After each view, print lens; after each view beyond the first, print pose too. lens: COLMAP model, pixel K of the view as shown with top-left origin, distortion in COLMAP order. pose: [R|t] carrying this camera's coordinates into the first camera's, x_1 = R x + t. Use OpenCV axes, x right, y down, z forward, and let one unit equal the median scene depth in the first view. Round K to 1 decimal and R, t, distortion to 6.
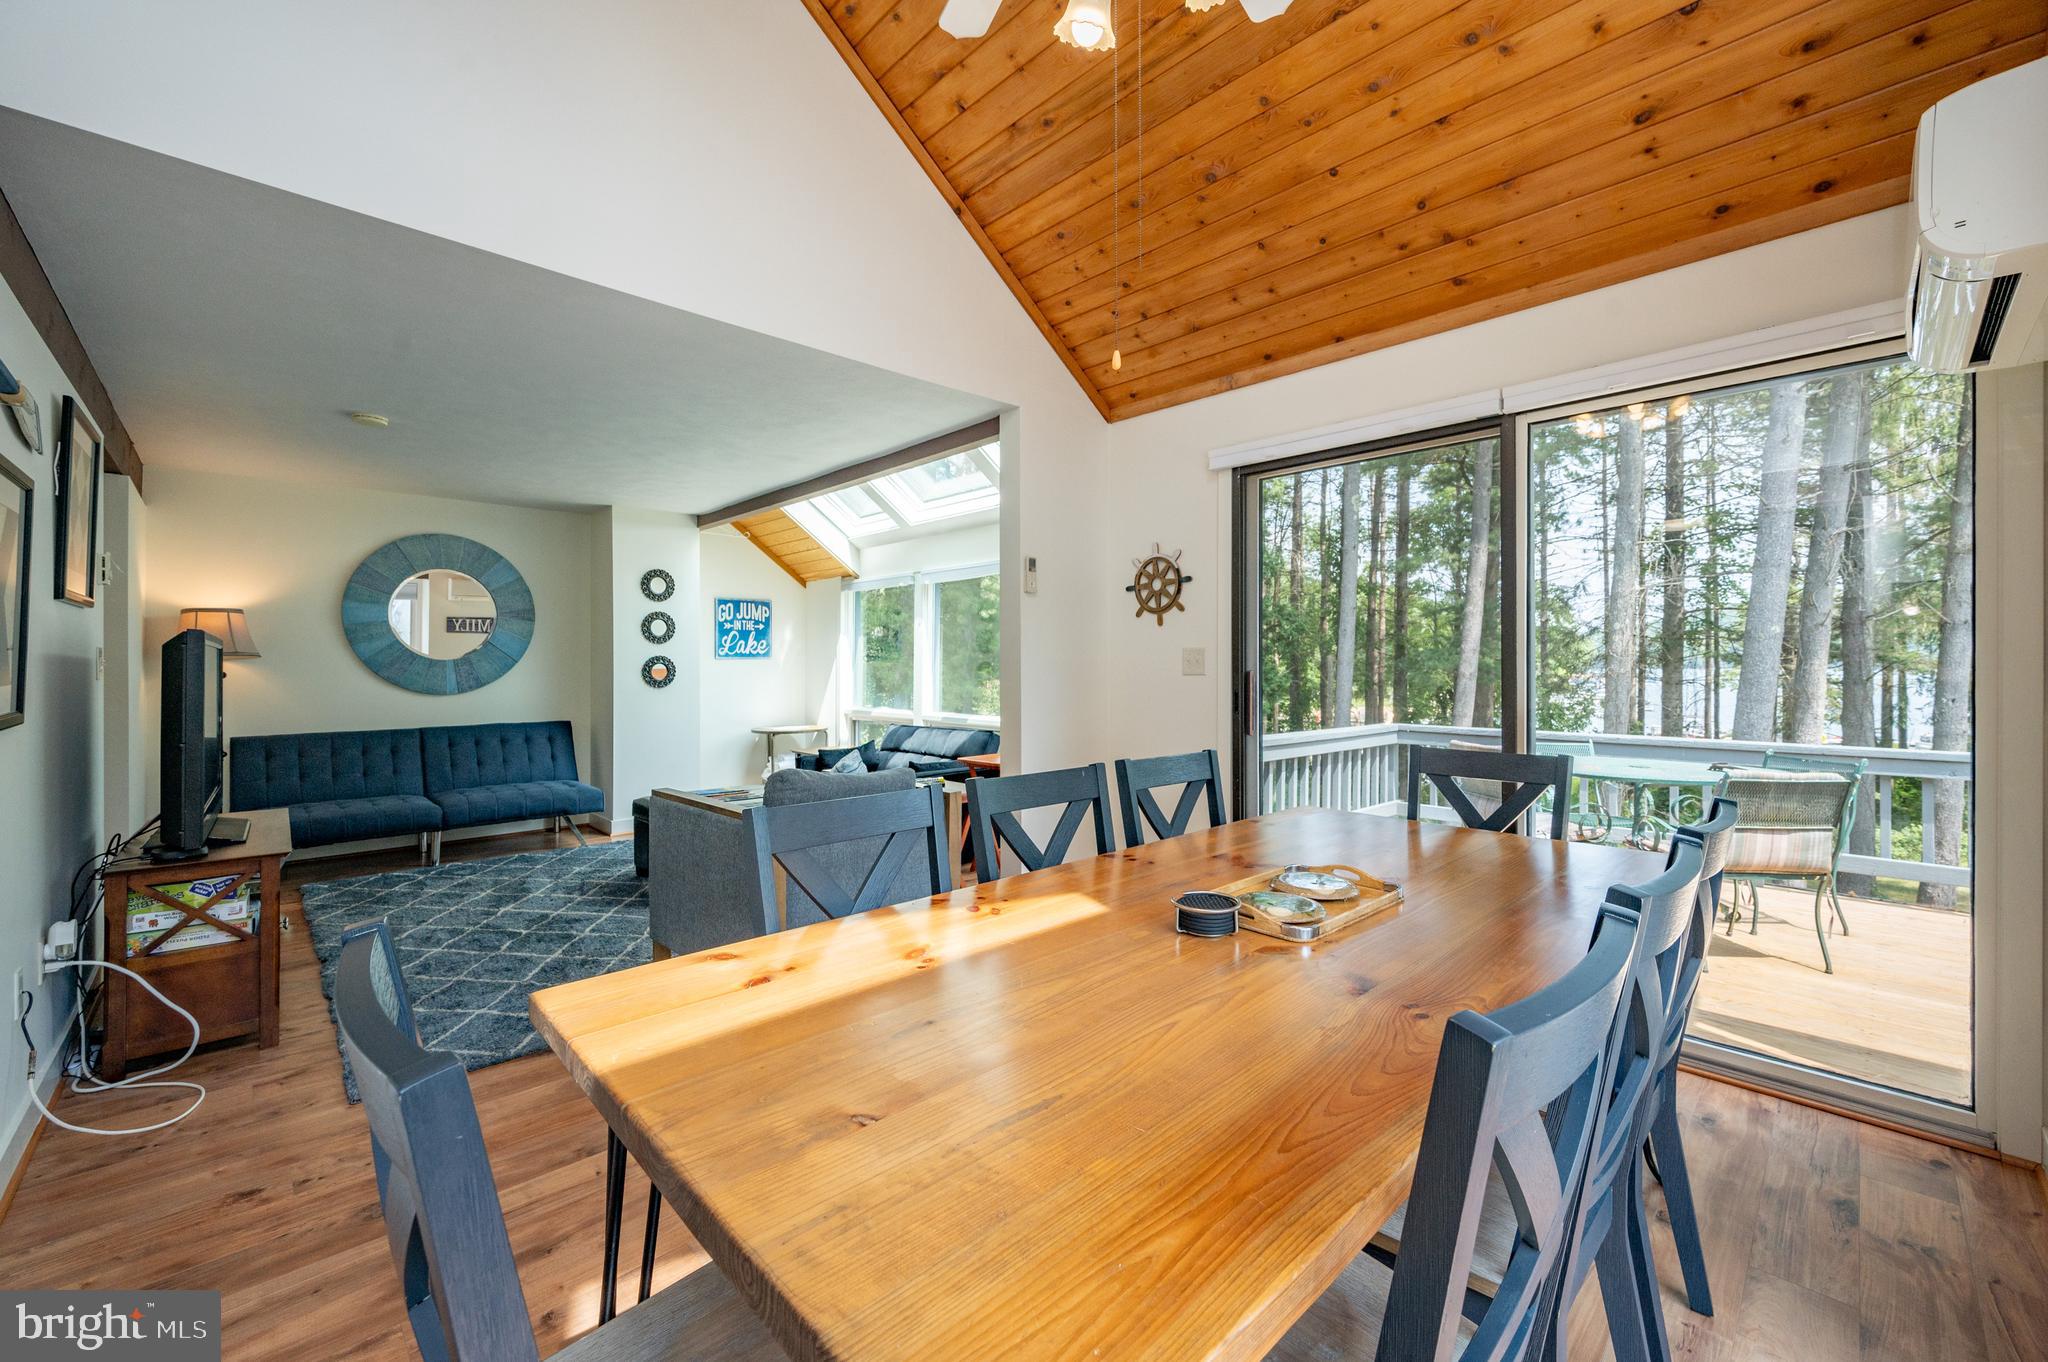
lens RADIAL K [[815.3, 0, 1019.2], [0, 815.3, 660.8], [0, 0, 1]] dist [-0.000553, -0.000276]
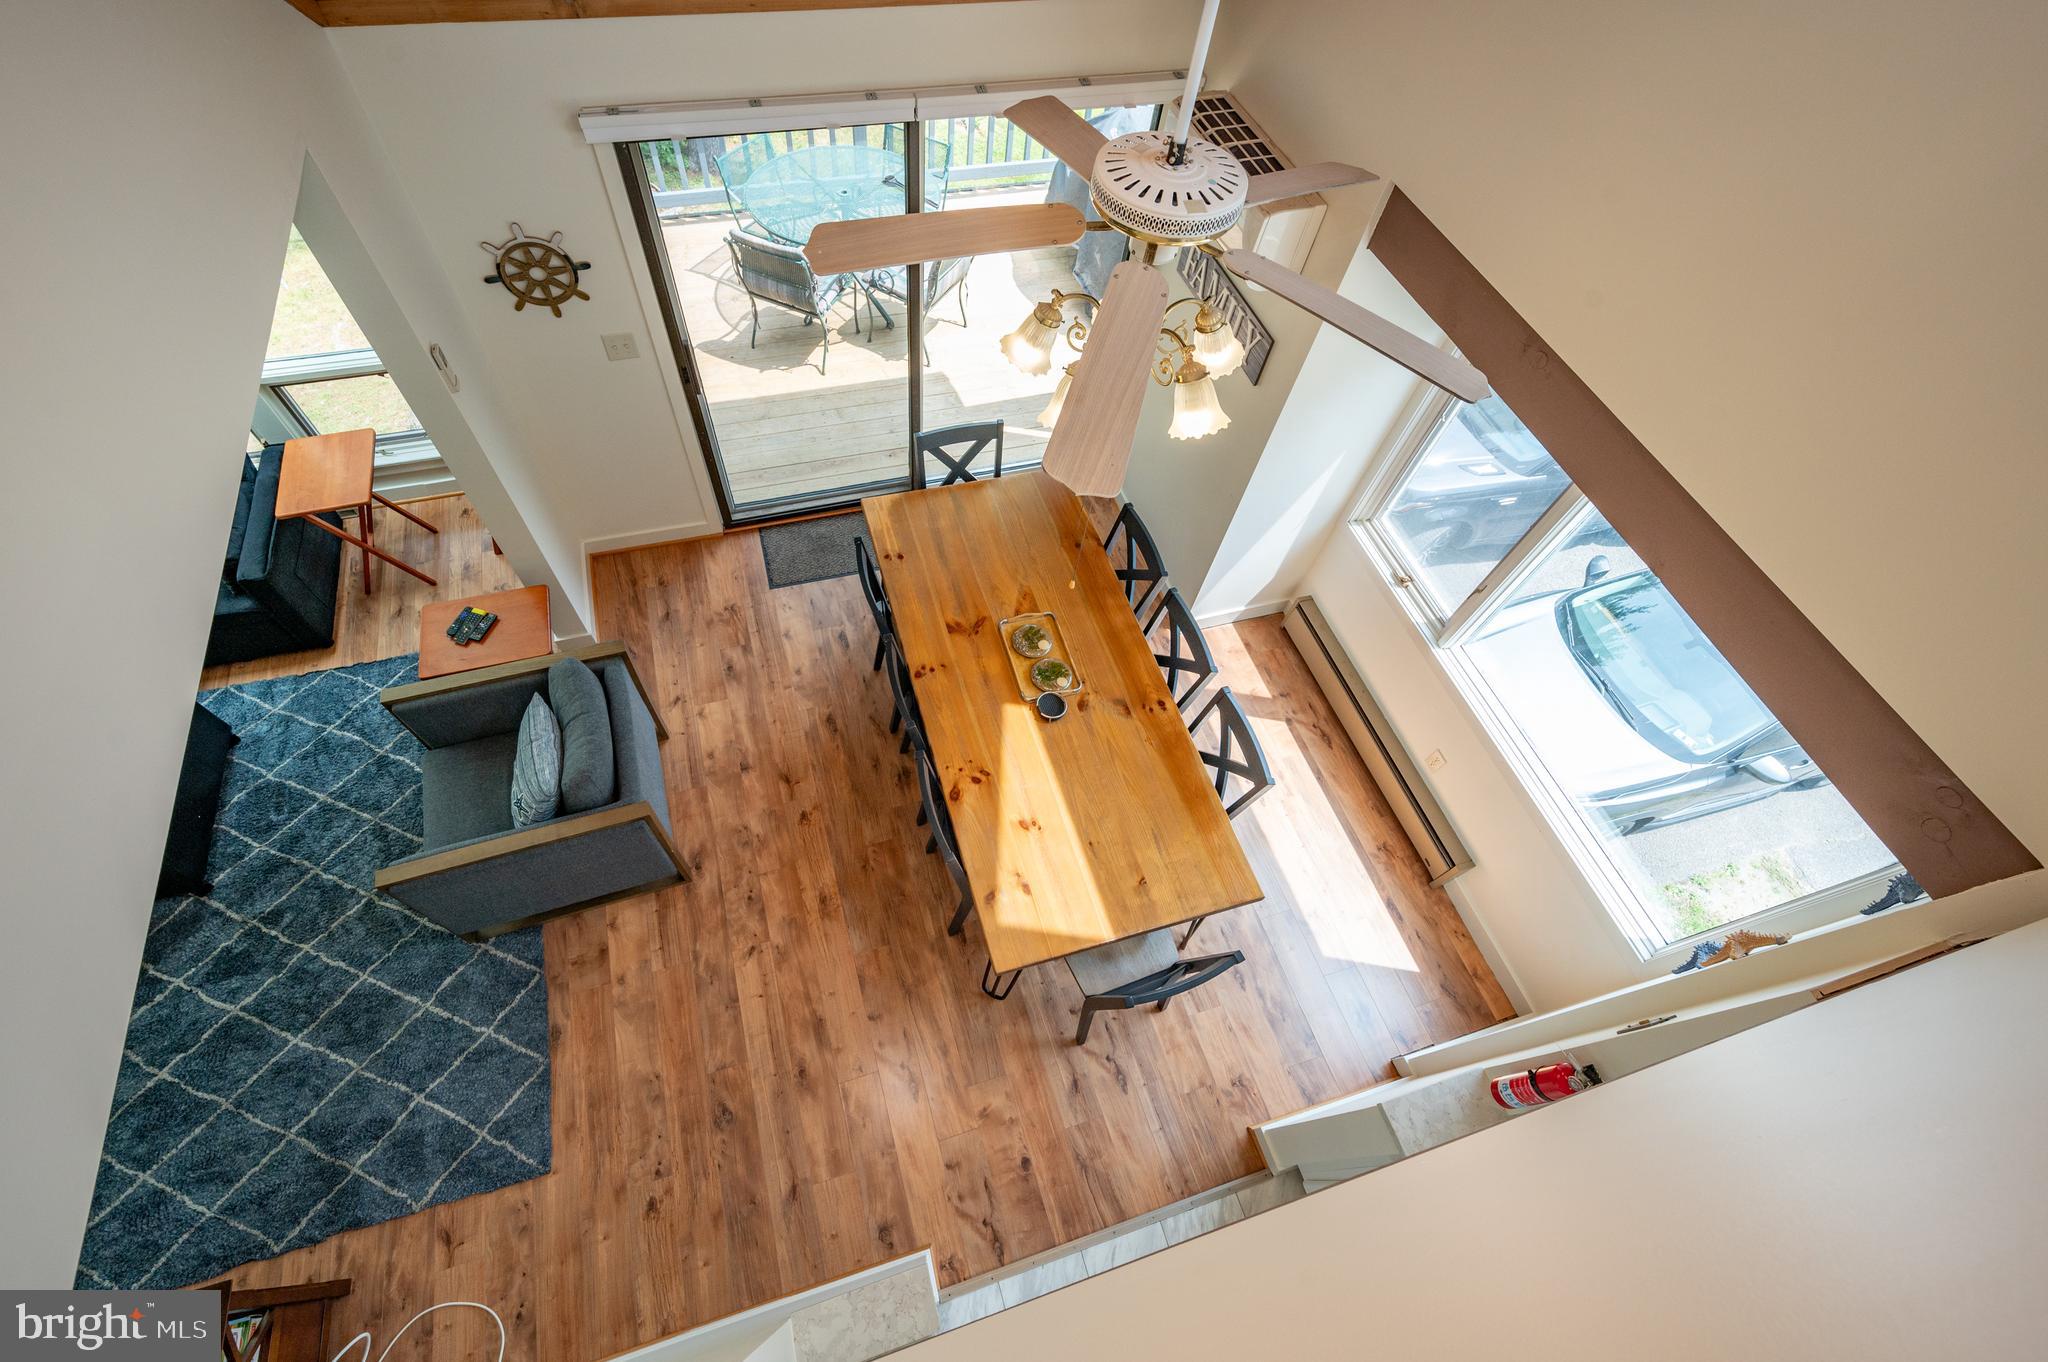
lens RADIAL K [[855.2, 0, 988.1], [0, 855.2, 688.5], [0, 0, 1]] dist [-0.002531, -0.000195]
pose [[0.450045, -0.744028, 0.493844, -0.344559], [-0.072551, 0.520721, 0.850639, -0.611813], [-0.890054, -0.418655, 0.180367, 0.260943]]
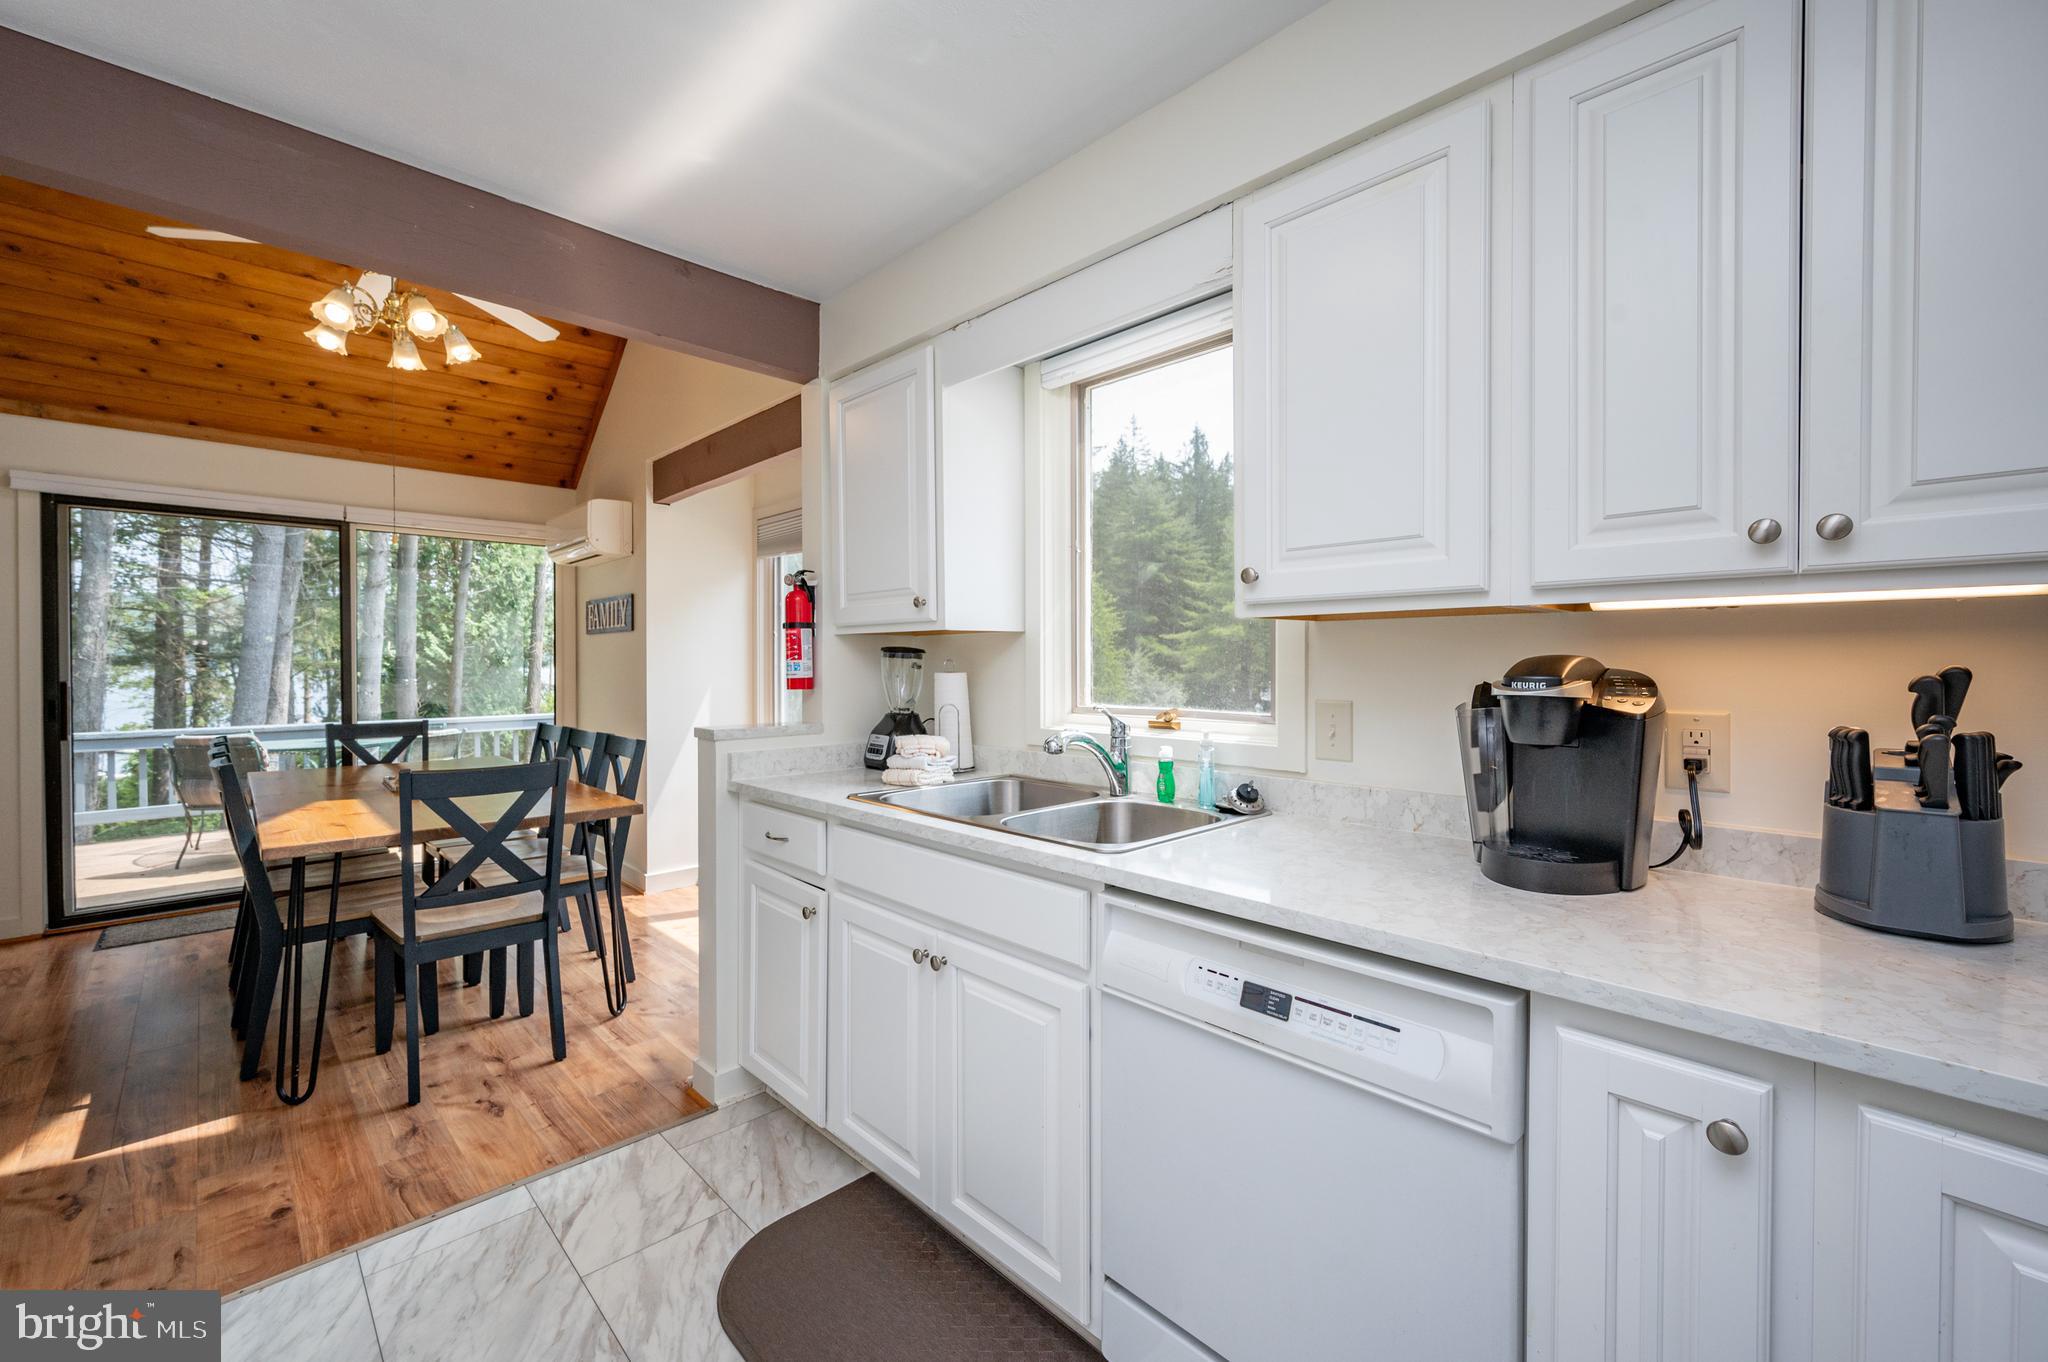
lens RADIAL K [[824.6, 0, 1058.0], [0, 824.6, 674.4], [0, 0, 1]] dist [-0.002017, 0.000570]
pose [[-0.034149, -0.010010, 0.999367, -0.765198], [-0.000870, 0.999950, 0.009986, -0.008770], [-0.999416, -0.000528, -0.034156, -0.258669]]
